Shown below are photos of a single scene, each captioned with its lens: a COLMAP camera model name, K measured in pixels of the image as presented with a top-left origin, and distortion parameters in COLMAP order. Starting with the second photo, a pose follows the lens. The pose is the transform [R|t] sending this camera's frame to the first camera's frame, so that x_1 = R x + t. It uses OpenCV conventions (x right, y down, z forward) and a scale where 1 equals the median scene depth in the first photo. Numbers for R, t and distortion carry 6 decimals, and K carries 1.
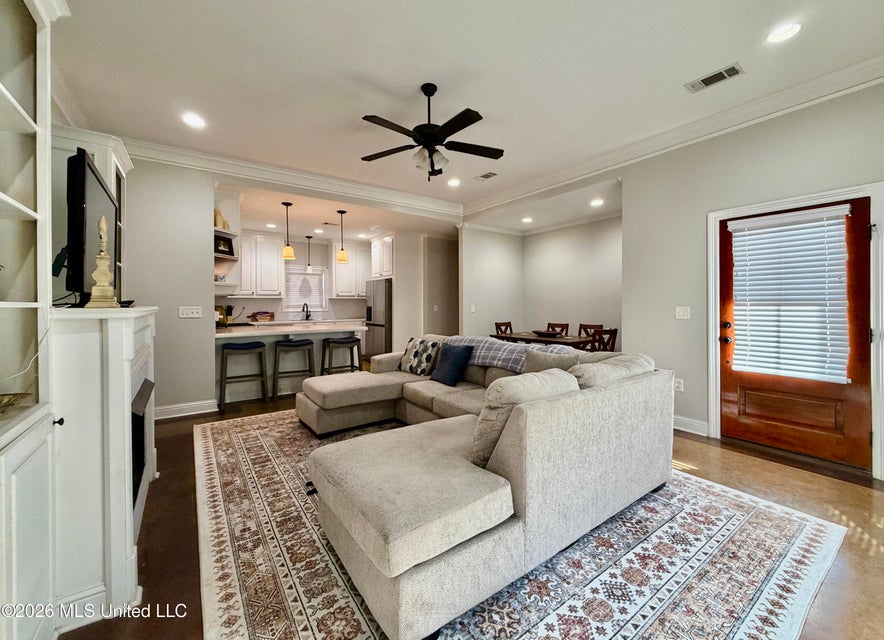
lens RADIAL K [[356.5, 0, 439.1], [0, 356.5, 303.0], [0, 0, 1]] dist [-0.000544, -0.000106]
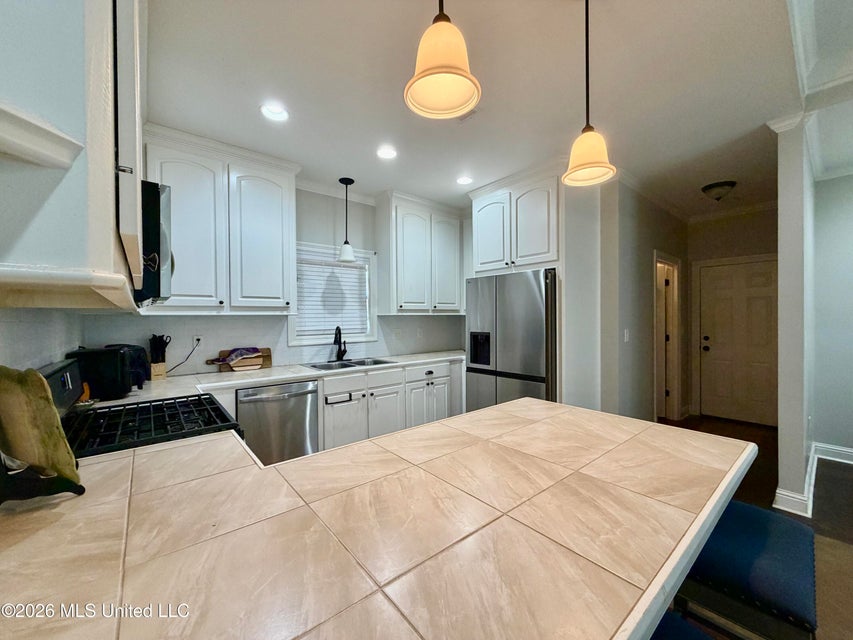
lens RADIAL K [[337.6, 0, 426.9], [0, 337.6, 322.4], [0, 0, 1]] dist [0.000513, 0.000042]
pose [[0.996632, -0.005879, 0.081790, -0.498324], [0.004716, 0.999885, 0.014400, -0.016591], [-0.081865, -0.013966, 0.996546, 0.930780]]
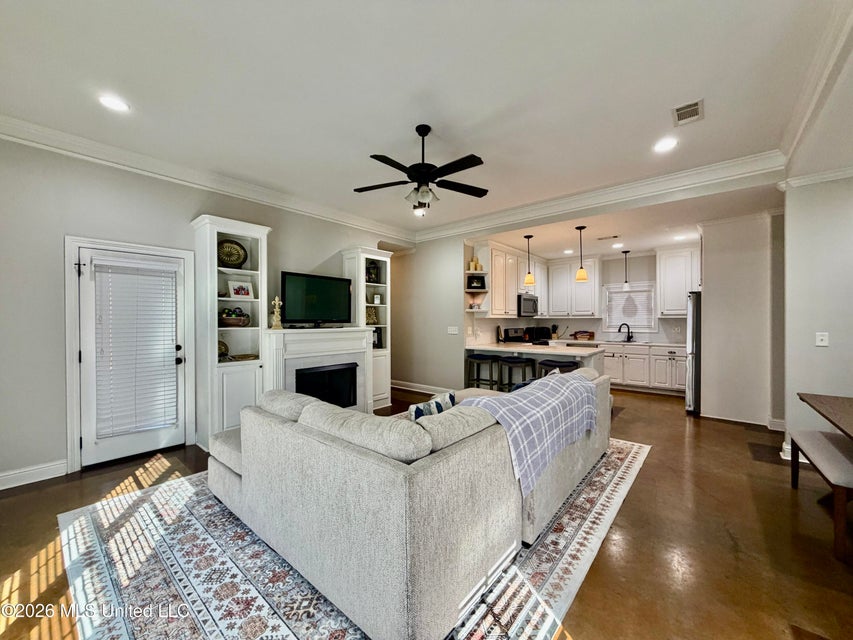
lens RADIAL K [[340.1, 0, 426.5], [0, 340.1, 320.0], [0, 0, 1]] dist [-0.000063, 0.000046]
pose [[0.248205, 0.002250, -0.968705, 0.598760], [0.002824, 0.999991, 0.003046, -0.020537], [0.968703, -0.003492, 0.248196, 0.469748]]
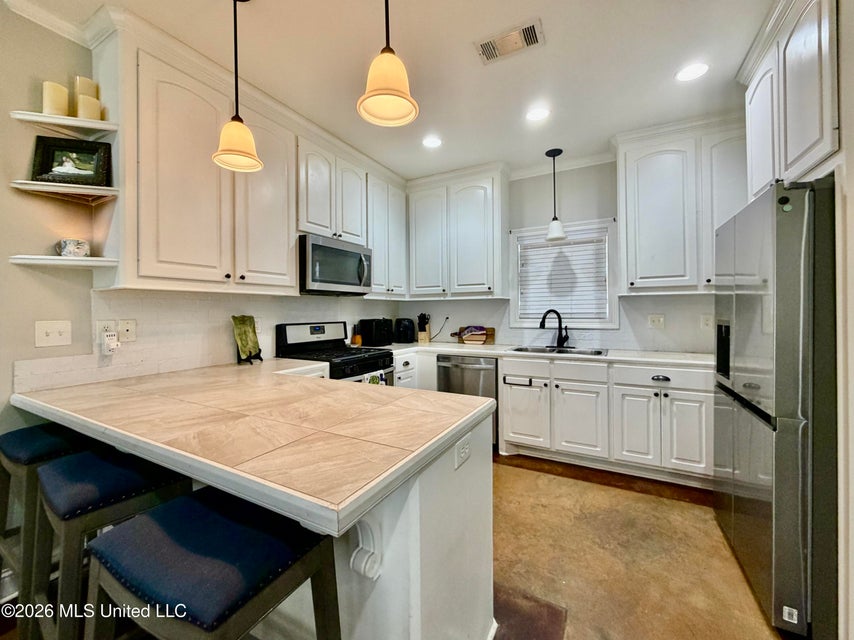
lens RADIAL K [[351.4, 0, 425.5], [0, 351.4, 309.0], [0, 0, 1]] dist [0.000174, 0.000042]
pose [[0.436706, -0.006014, -0.899584, -0.095728], [0.006604, 0.999972, -0.003479, 0.001207], [0.899580, -0.004421, 0.436734, 1.133012]]
